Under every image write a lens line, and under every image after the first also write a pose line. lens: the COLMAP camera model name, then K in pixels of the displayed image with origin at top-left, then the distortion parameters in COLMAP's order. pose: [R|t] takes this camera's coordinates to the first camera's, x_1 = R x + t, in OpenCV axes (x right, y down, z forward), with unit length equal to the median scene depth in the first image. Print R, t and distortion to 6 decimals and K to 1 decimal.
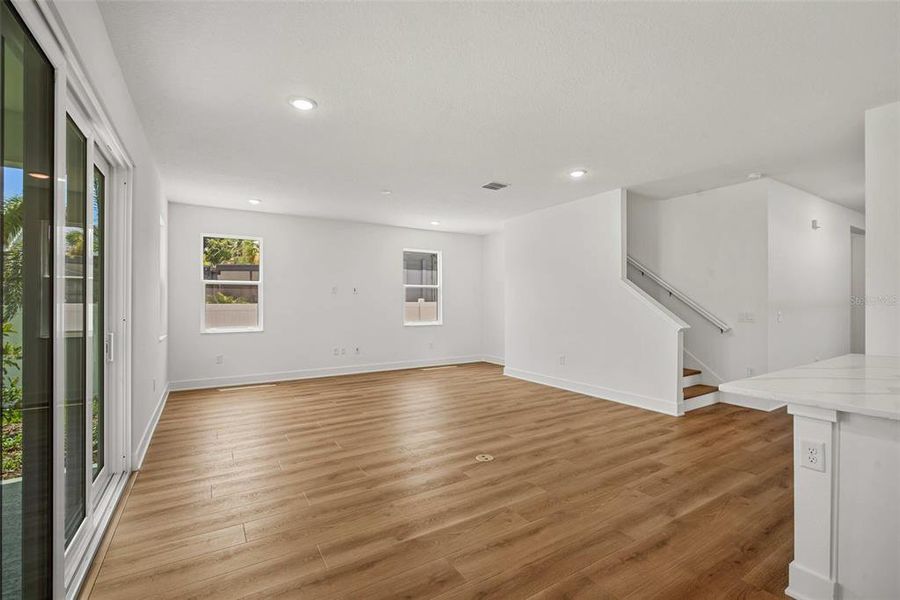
lens RADIAL K [[401.4, 0, 448.8], [0, 401.4, 296.2], [0, 0, 1]] dist [0.000236, 0.000266]
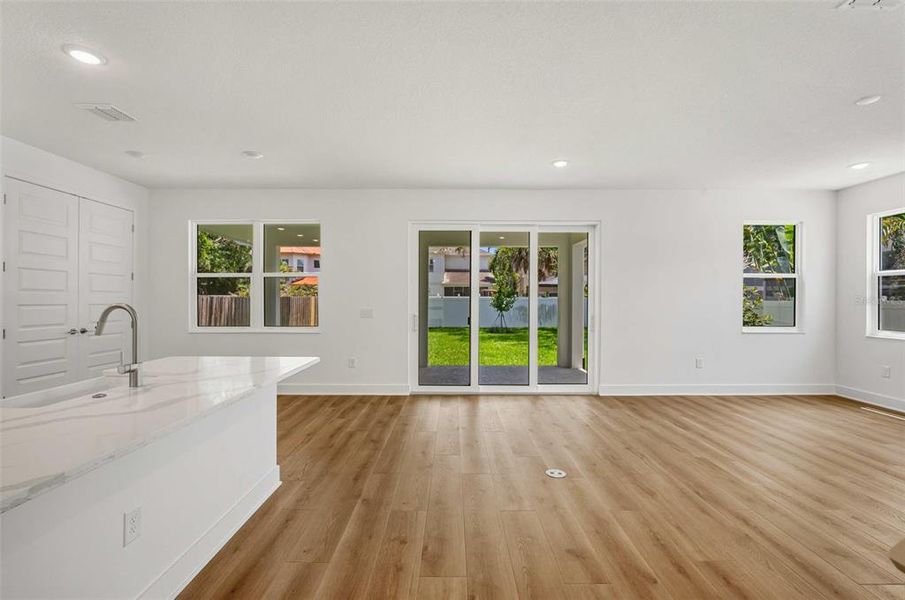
lens RADIAL K [[399.3, 0, 452.5], [0, 399.3, 300.0], [0, 0, 1]] dist [-0.007779, 0.000117]
pose [[-0.520681, 0.007288, -0.853720, 0.847867], [0.006020, 0.999970, 0.004865, 0.012967], [0.853730, -0.002606, -0.520710, 1.118051]]
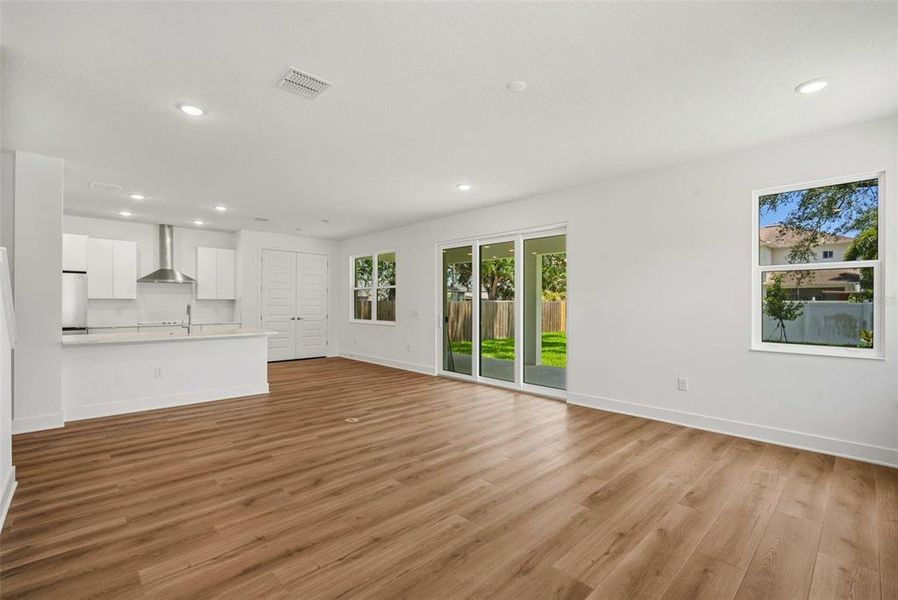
lens RADIAL K [[394.1, 0, 449.5], [0, 394.1, 302.7], [0, 0, 1]] dist [-0.013740, 0.000272]
pose [[-0.977048, 0.003231, -0.212995, 0.043801], [0.004325, 0.999980, -0.004670, 0.023763], [0.212975, -0.005484, -0.977042, 2.061782]]
